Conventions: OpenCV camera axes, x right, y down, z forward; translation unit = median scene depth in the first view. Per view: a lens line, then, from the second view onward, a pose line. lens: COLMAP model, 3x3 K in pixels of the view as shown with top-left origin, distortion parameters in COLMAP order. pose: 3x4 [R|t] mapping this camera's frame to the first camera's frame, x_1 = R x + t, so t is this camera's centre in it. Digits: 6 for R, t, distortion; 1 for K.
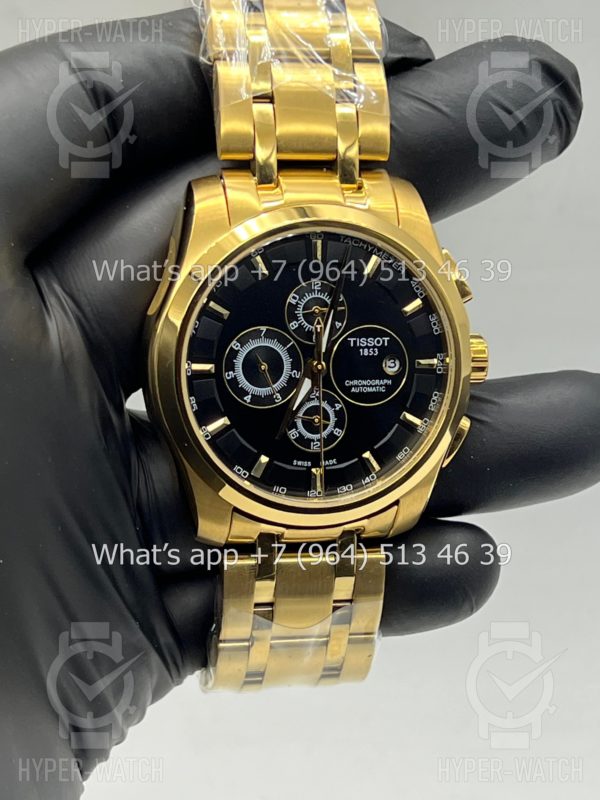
lens RADIAL K [[1837.8, 0, 303.5], [0, 1837.8, 399.8], [0, 0, 1]] dist [0.141673, 0.000000]
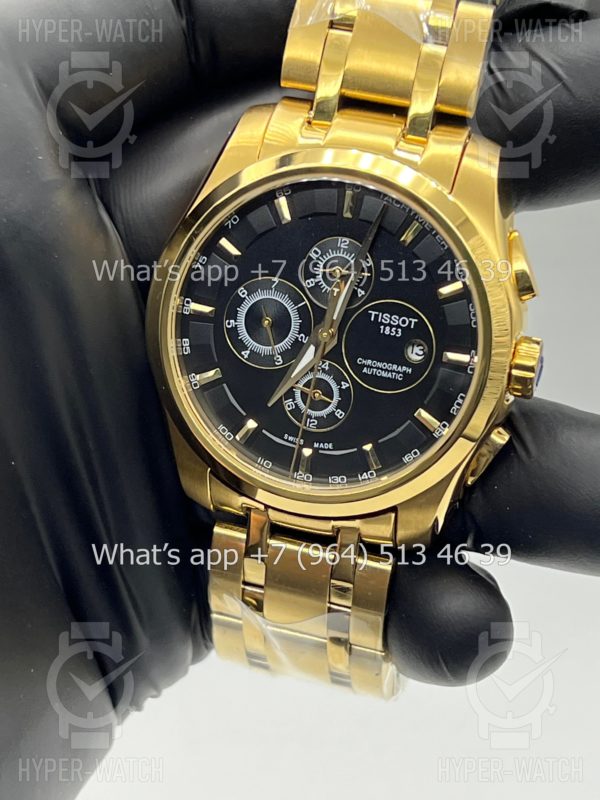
lens RADIAL K [[1837.8, 0, 297.3], [0, 1837.8, 394.1], [0, 0, 1]] dist [0.141673, 0.000000]
pose [[0.883912, 0.212140, -0.416769, 0.363320], [-0.210228, 0.976317, 0.051090, -0.032057], [0.417736, 0.042457, 0.907576, 0.199274]]
